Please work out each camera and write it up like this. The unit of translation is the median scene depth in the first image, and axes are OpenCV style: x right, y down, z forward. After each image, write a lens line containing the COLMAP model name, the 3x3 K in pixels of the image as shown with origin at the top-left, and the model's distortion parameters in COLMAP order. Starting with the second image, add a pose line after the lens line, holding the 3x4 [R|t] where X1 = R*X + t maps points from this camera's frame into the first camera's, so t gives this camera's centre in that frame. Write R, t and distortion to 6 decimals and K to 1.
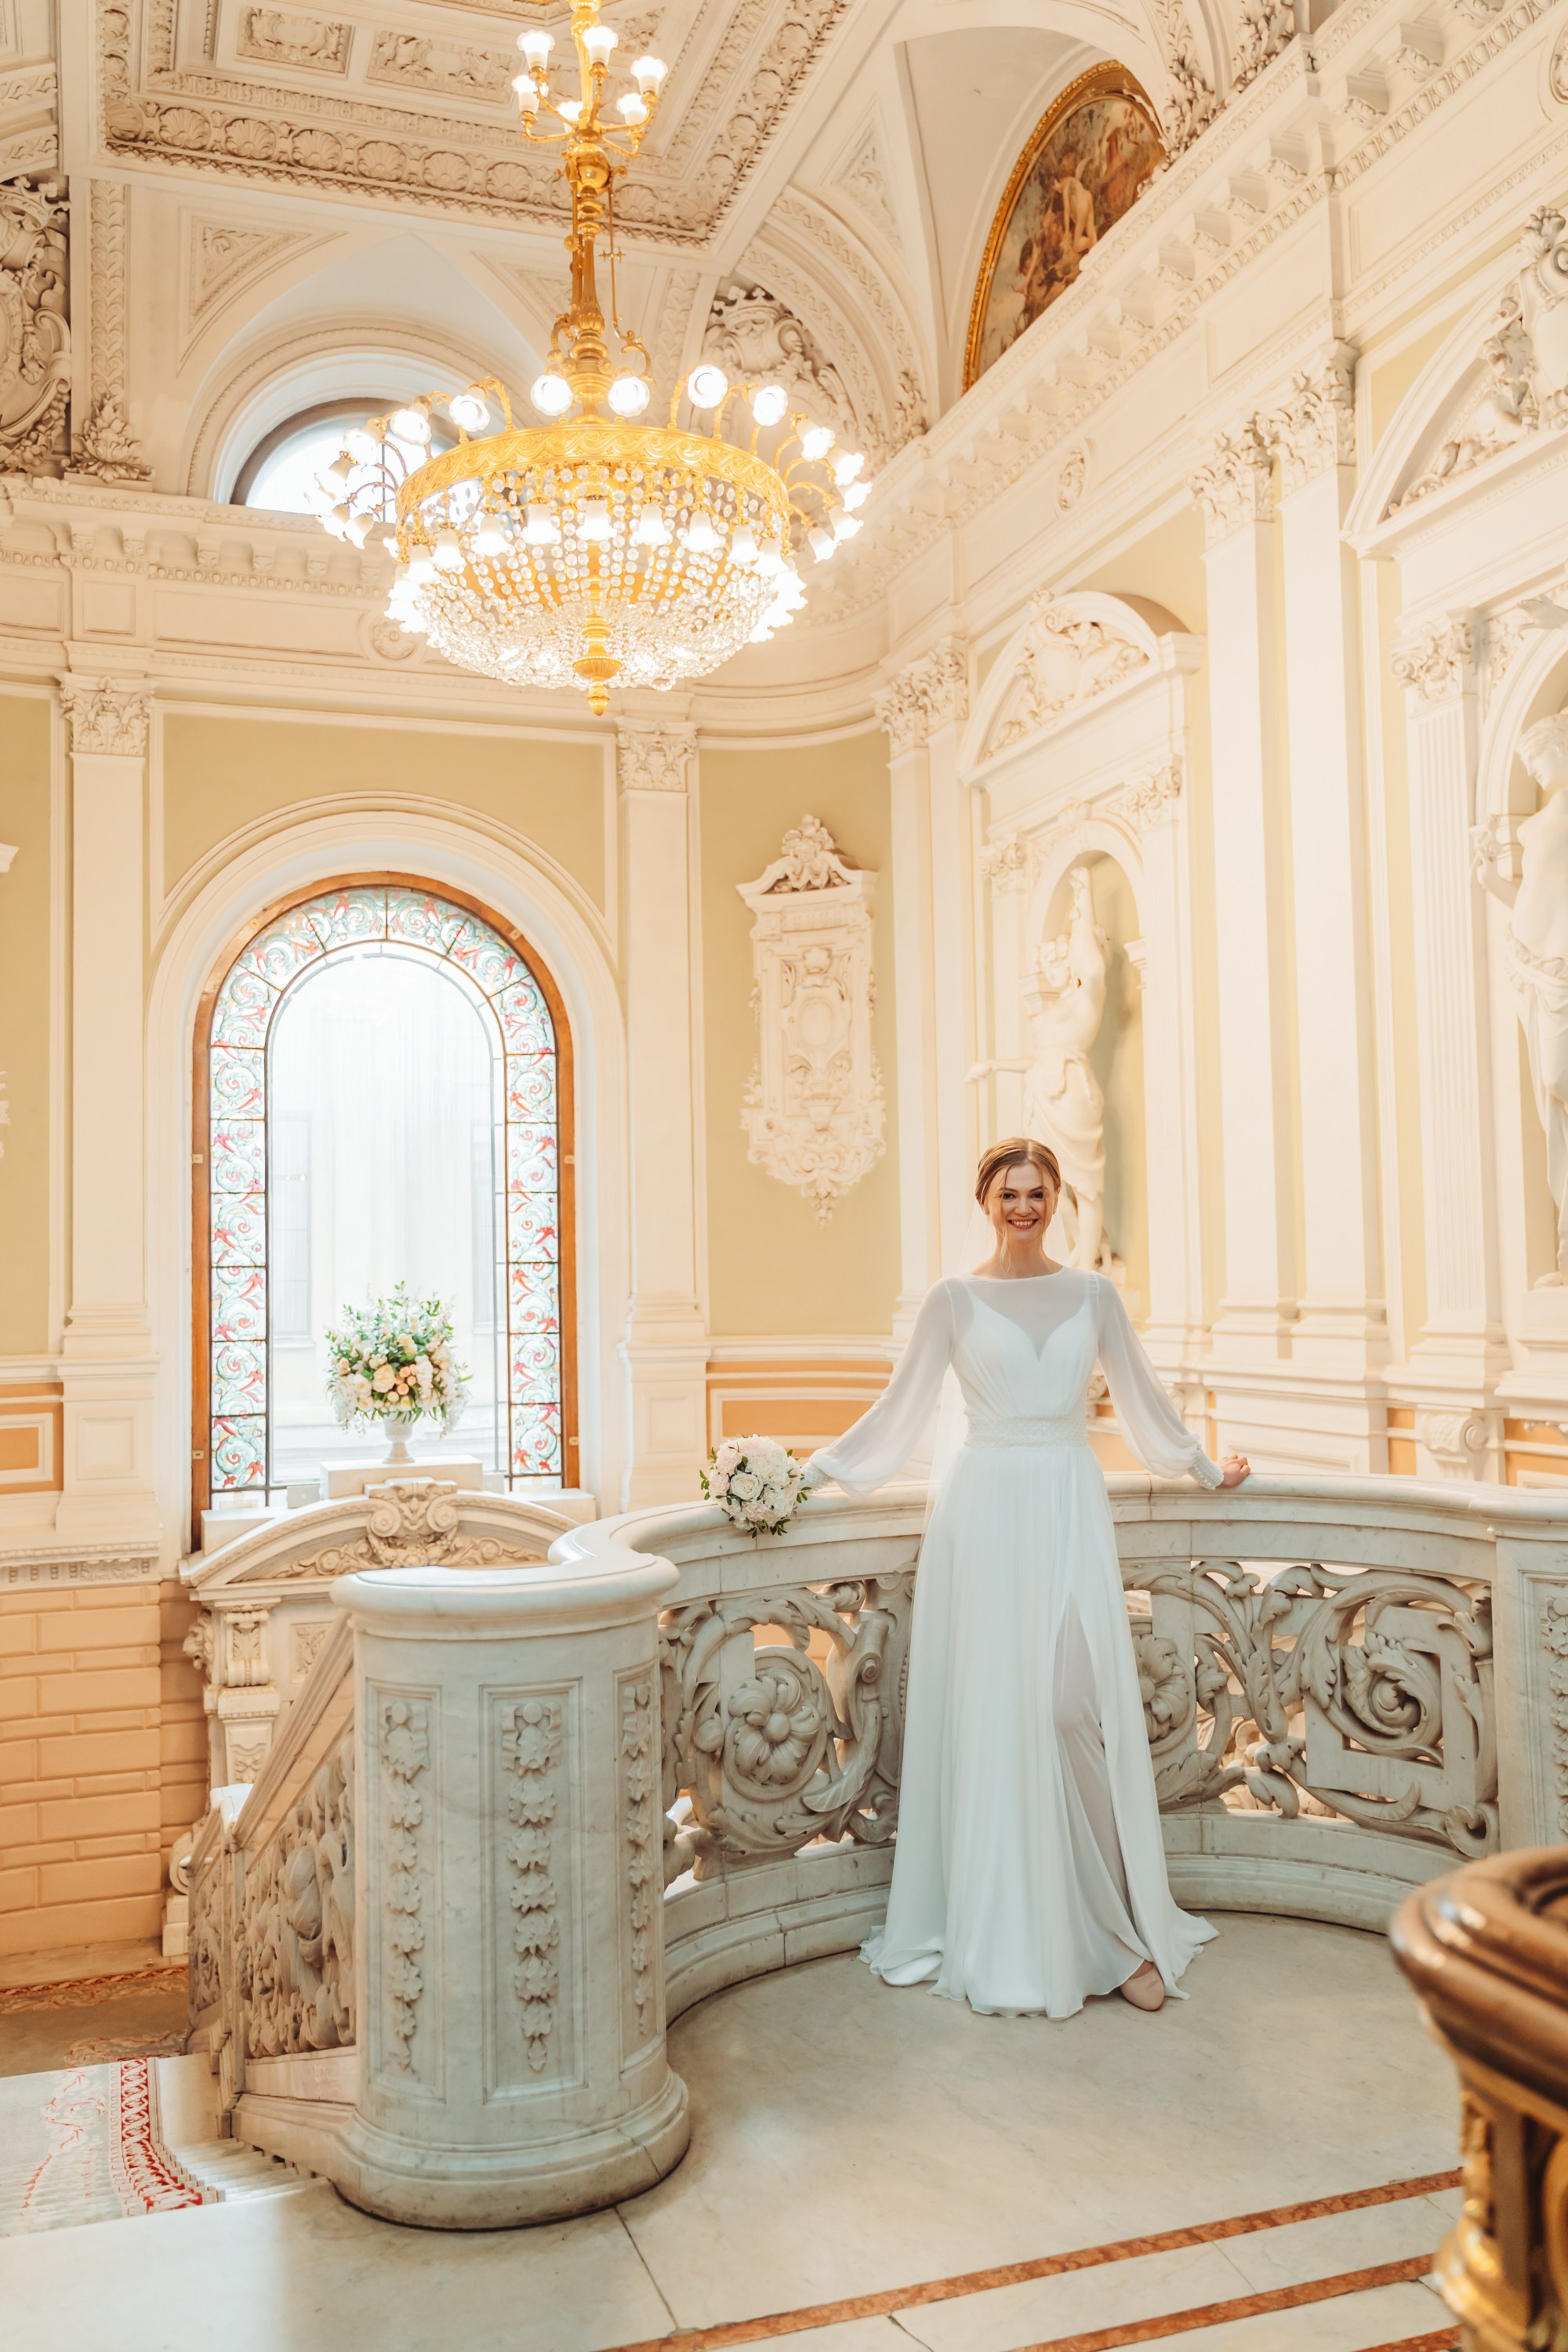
lens RADIAL K [[1926.3, 0, 784.0], [0, 1926.3, 1176.0], [0, 0, 1]] dist [0.001644, -0.007622]
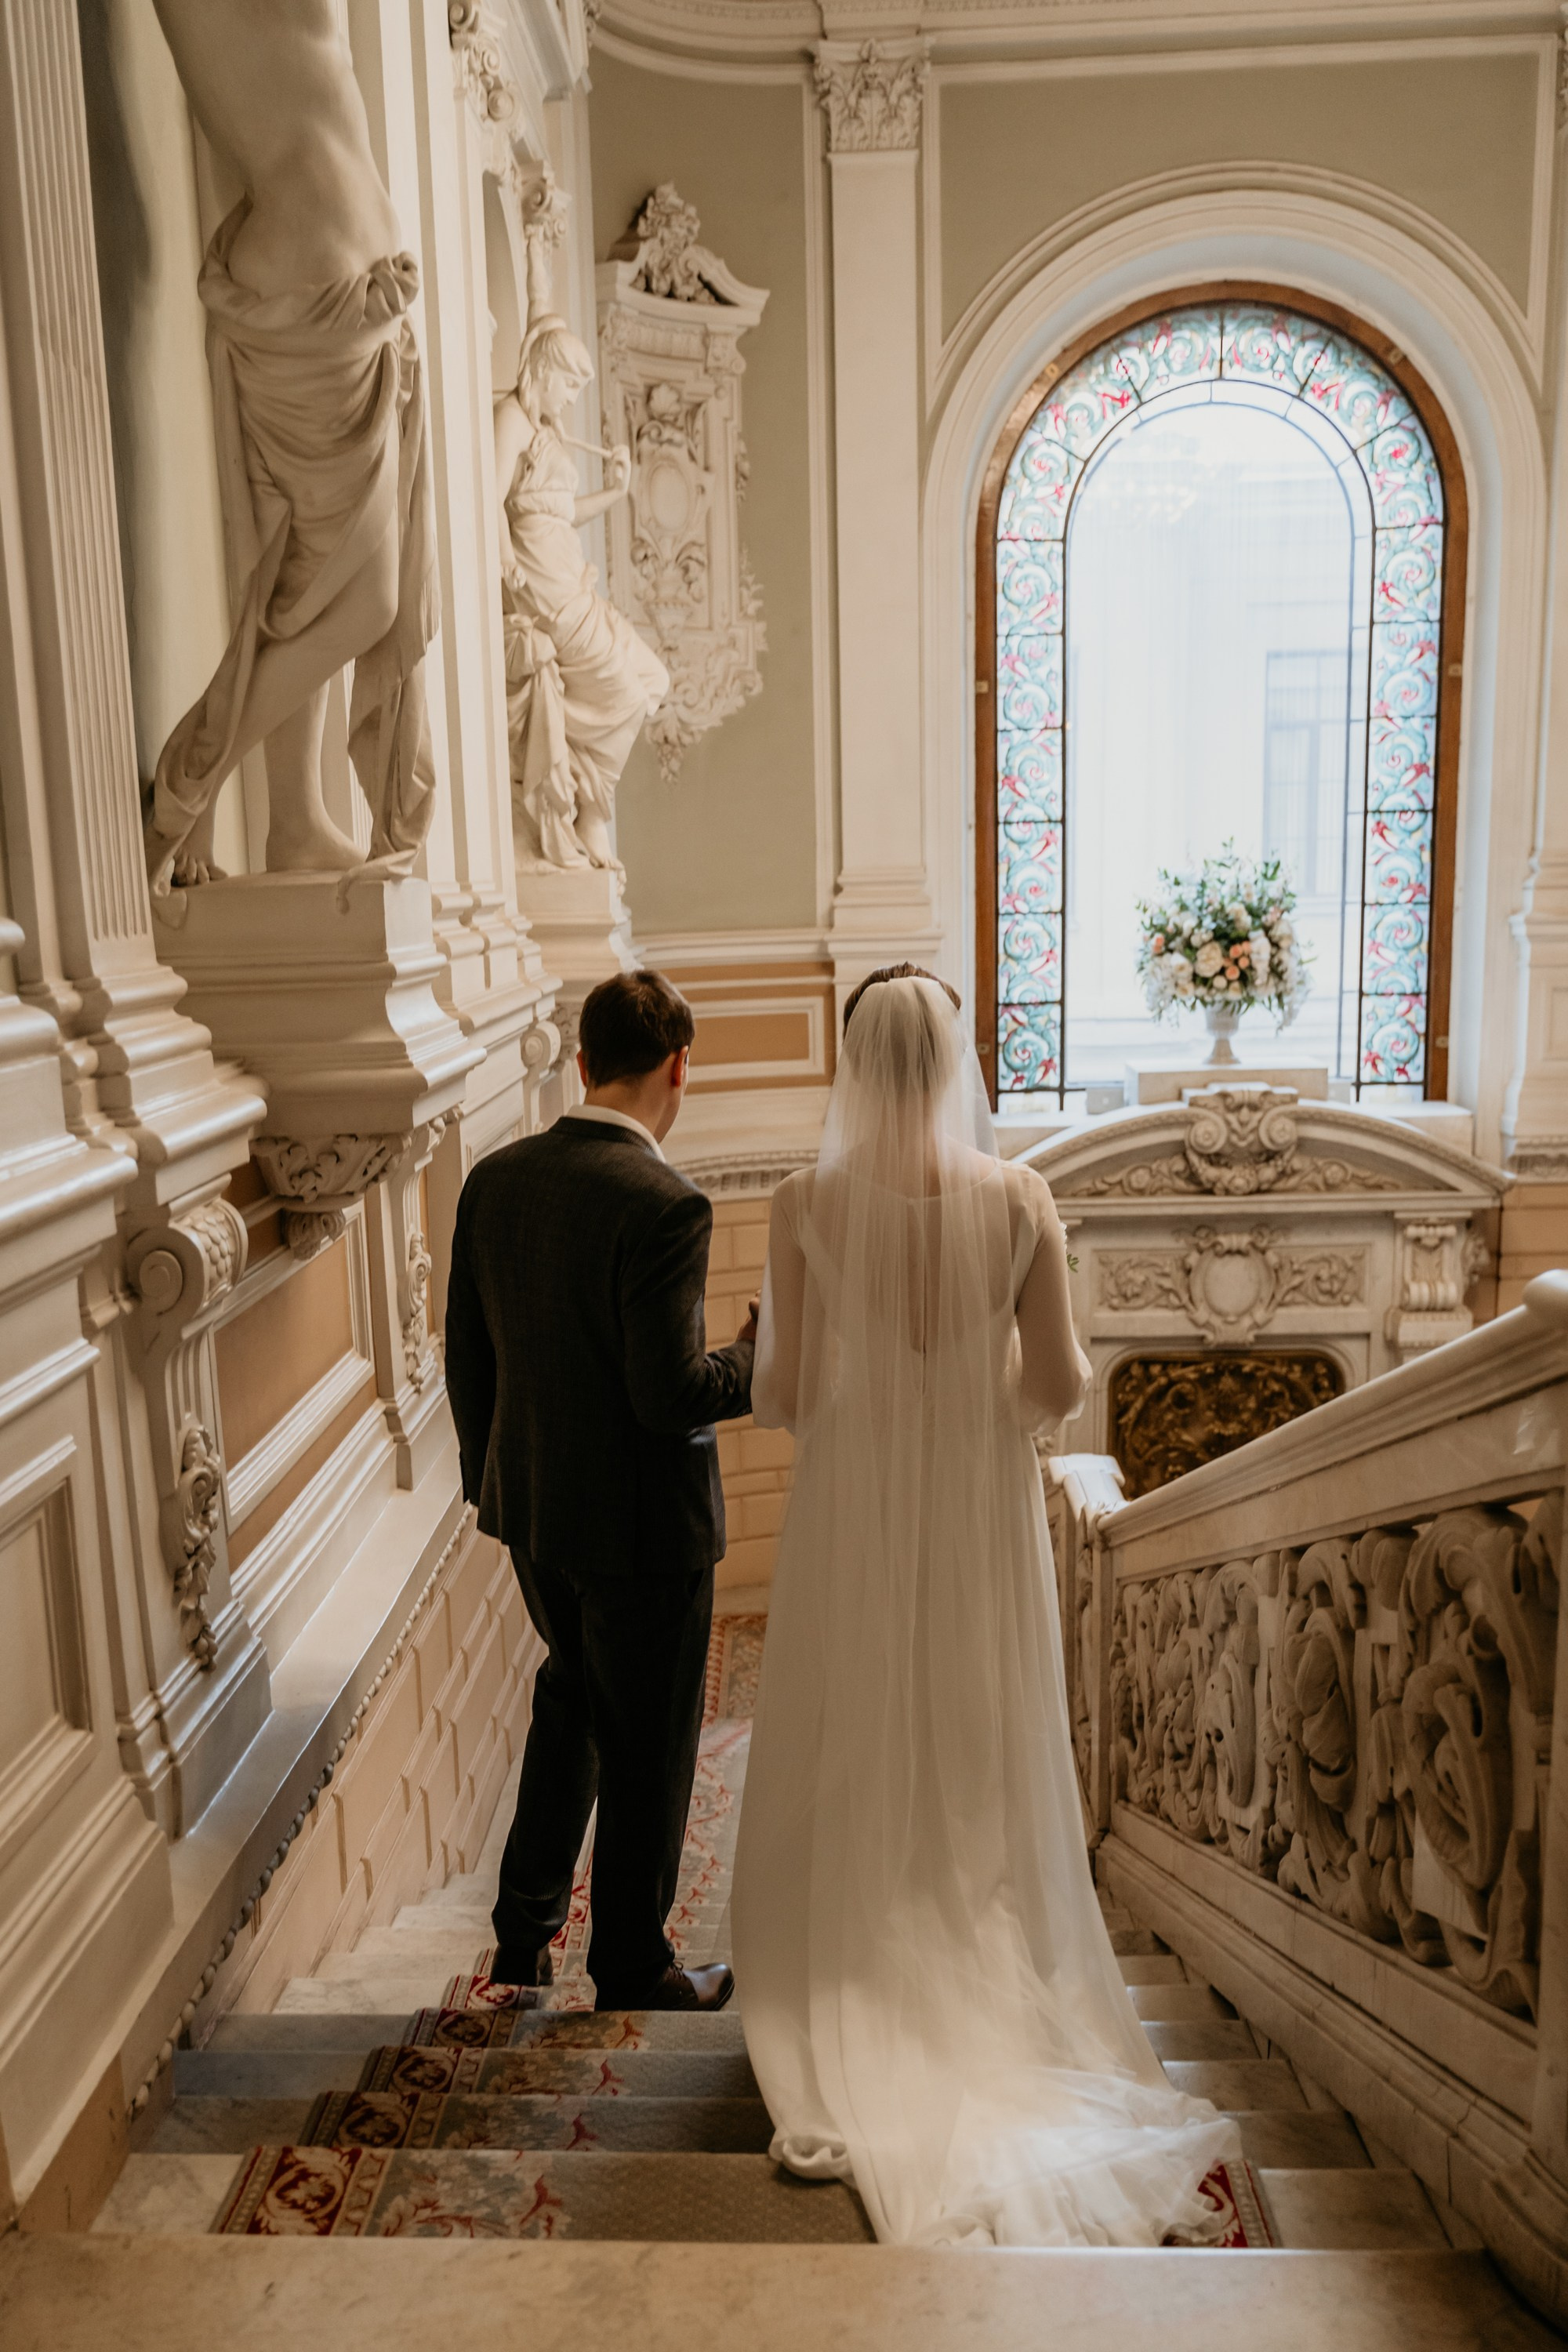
lens RADIAL K [[2099.5, 0, 718.3], [0, 2099.5, 1291.5], [0, 0, 1]] dist [0.003139, -0.005147]
pose [[0.925531, 0.065767, -0.372918, -0.062248], [0.030825, 0.968449, 0.247297, 0.016539], [0.377416, -0.240377, 0.894302, 0.106121]]
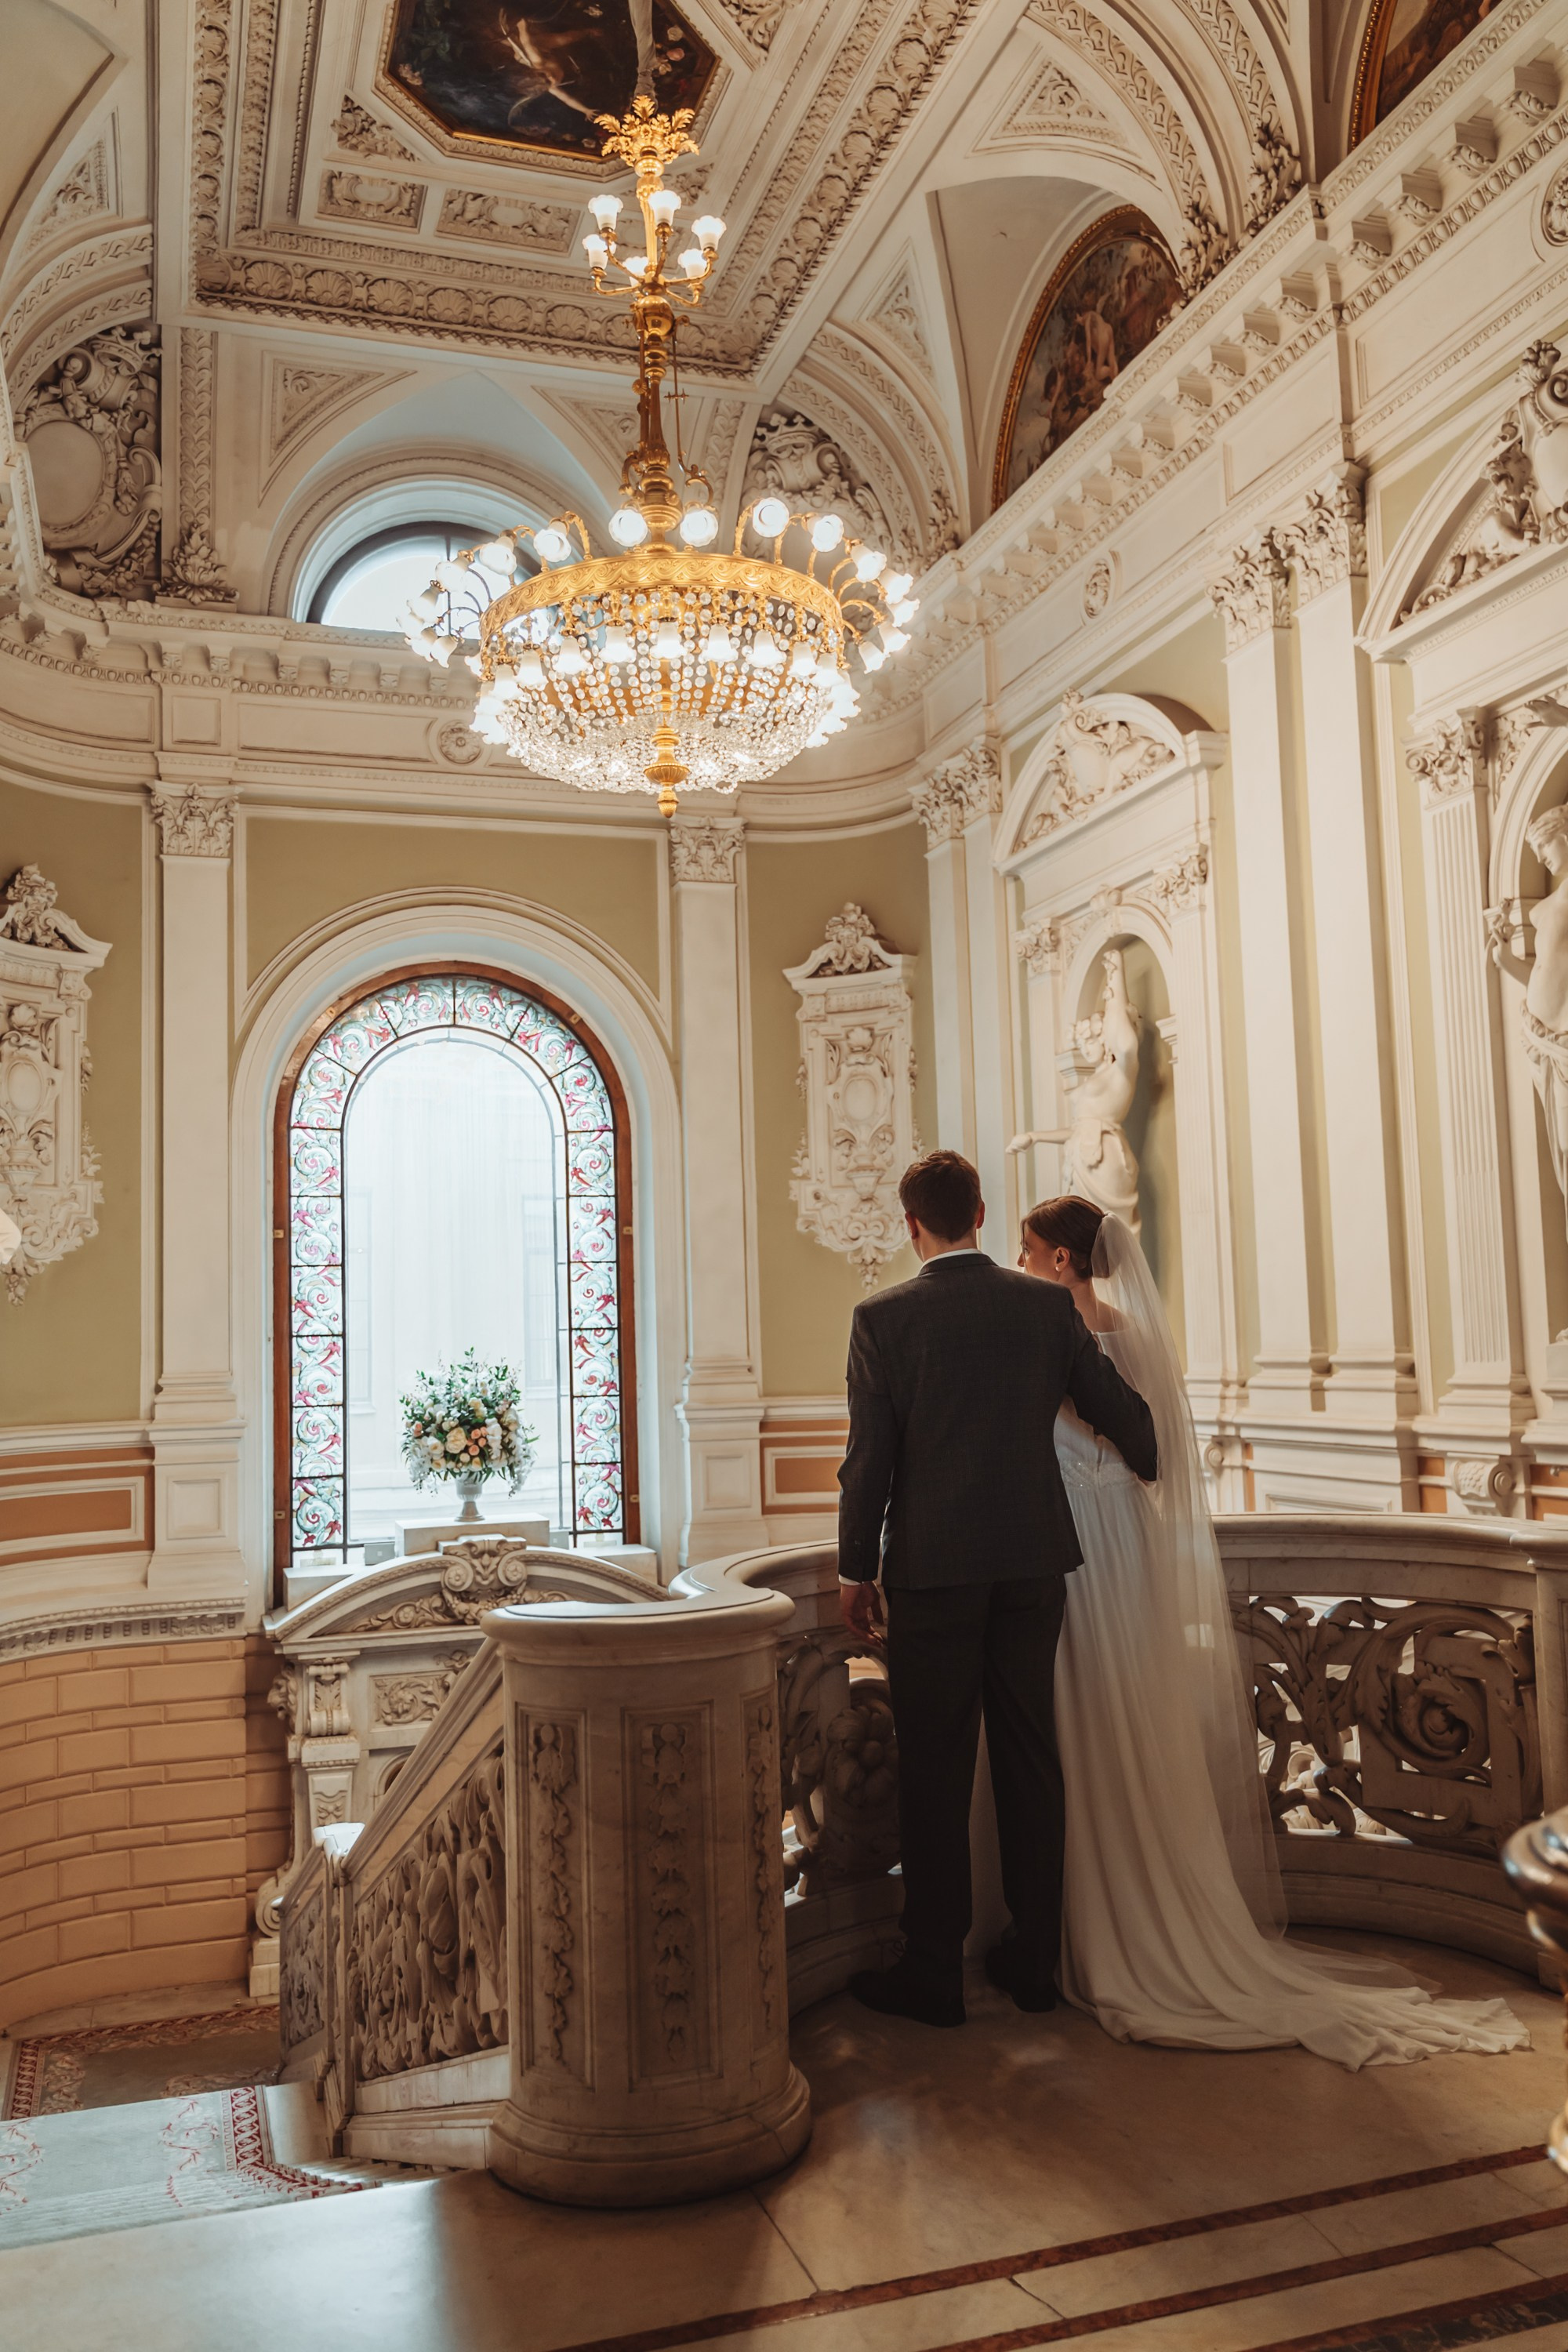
lens RADIAL K [[1858.9, 0, 787.2], [0, 1858.9, 1178.8], [0, 0, 1]] dist [0.001484, -0.005737]
pose [[0.999846, -0.011886, -0.012873, -0.011874], [0.011426, 0.999313, -0.035256, 0.000068], [0.013283, 0.035104, 0.999295, -0.019523]]
